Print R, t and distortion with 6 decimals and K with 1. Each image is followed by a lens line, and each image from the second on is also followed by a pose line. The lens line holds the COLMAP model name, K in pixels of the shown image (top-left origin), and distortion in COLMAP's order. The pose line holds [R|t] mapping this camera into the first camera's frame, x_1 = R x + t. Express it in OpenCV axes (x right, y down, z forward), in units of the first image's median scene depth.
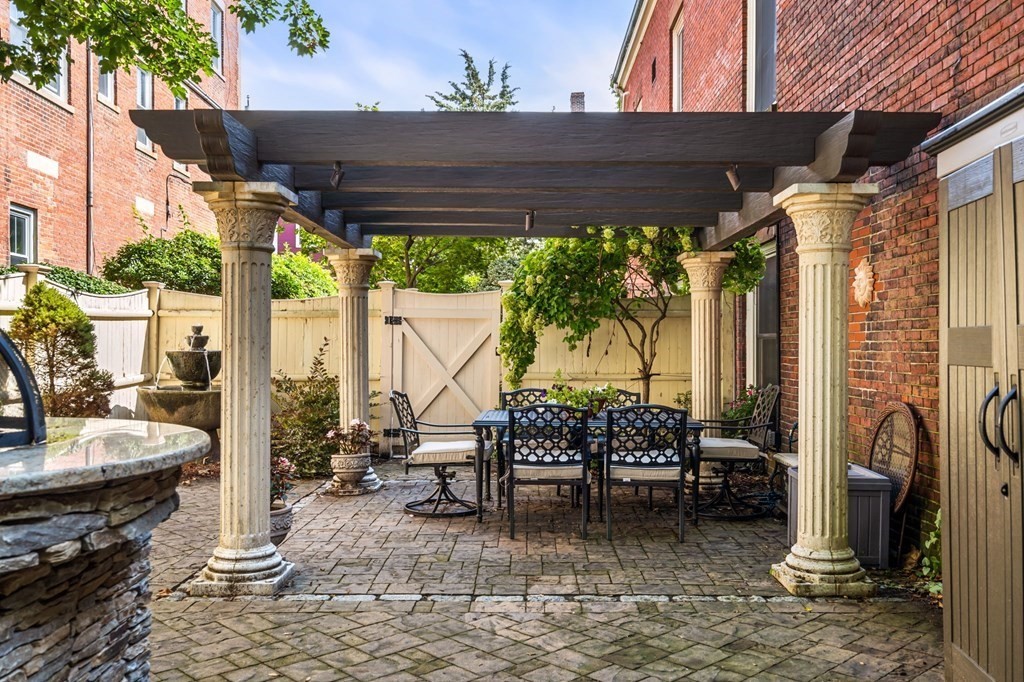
lens RADIAL K [[889.4, 0, 513.6], [0, 889.4, 343.6], [0, 0, 1]] dist [0.013474, -0.002037]
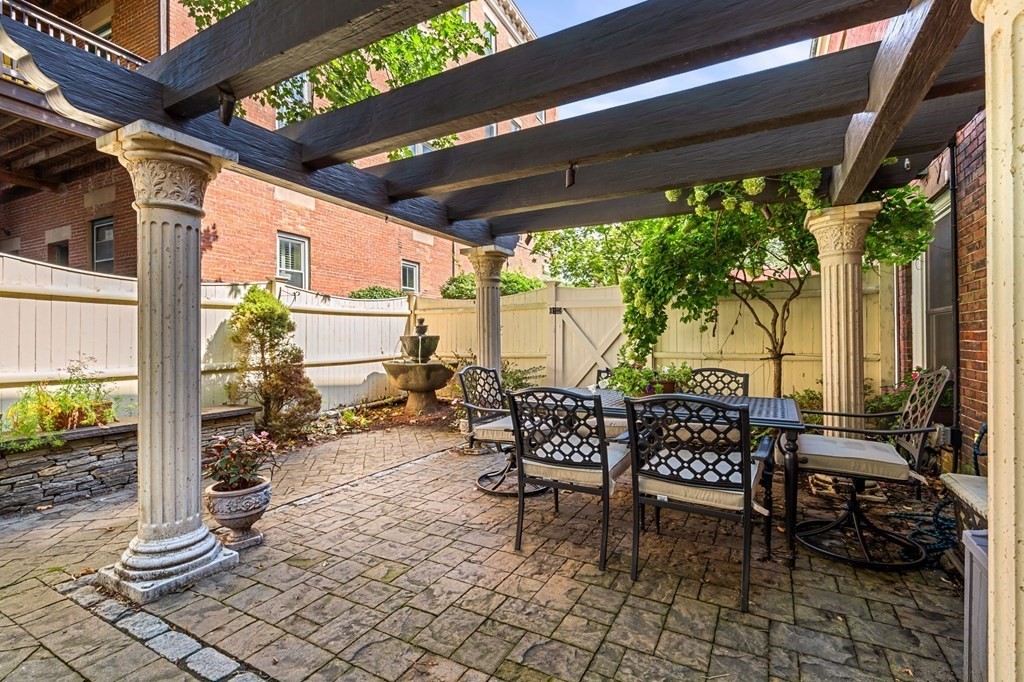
lens RADIAL K [[493.2, 0, 480.9], [0, 493.2, 336.9], [0, 0, 1]] dist [-0.007514, 0.005525]
pose [[0.879391, -0.009288, -0.476009, 0.138392], [0.007955, 0.999957, -0.004815, 0.017988], [0.476033, 0.000448, 0.879427, 0.427931]]
